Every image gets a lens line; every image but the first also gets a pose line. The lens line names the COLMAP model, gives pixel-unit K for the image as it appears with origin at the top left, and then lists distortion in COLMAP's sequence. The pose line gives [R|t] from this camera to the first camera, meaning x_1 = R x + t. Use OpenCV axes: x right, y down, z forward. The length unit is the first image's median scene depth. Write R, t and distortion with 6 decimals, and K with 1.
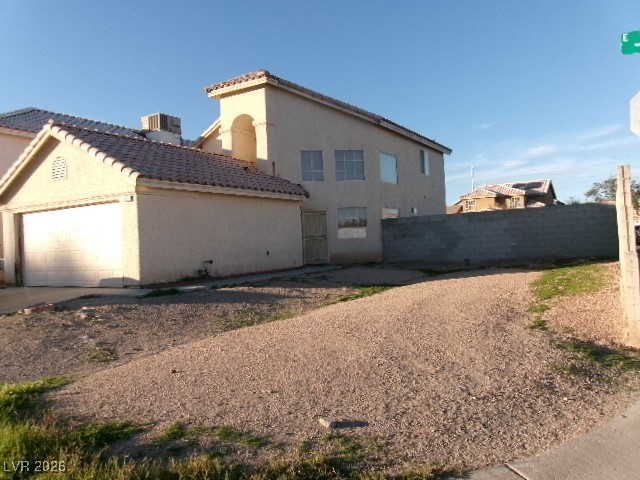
lens RADIAL K [[500.7, 0, 320.6], [0, 500.7, 231.1], [0, 0, 1]] dist [-0.007486, -0.002518]
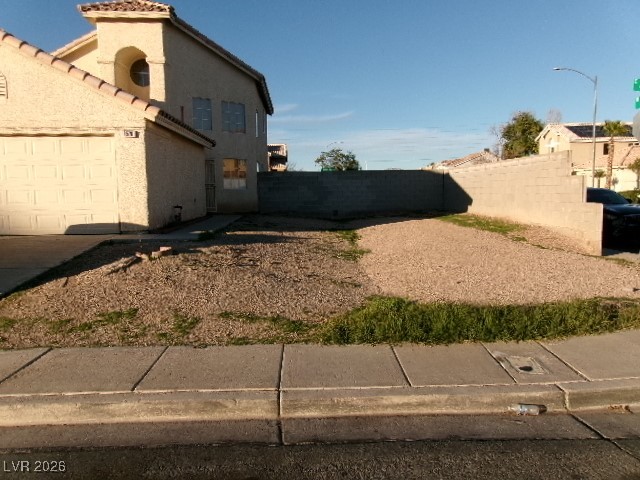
lens RADIAL K [[489.1, 0, 320.0], [0, 489.1, 240.0], [0, 0, 1]] dist [-0.001107, 0.003692]
pose [[0.824065, -0.018107, 0.566206, -0.395642], [-0.042981, 0.994610, 0.094362, 0.017120], [-0.564862, -0.102097, 0.818845, 0.046396]]
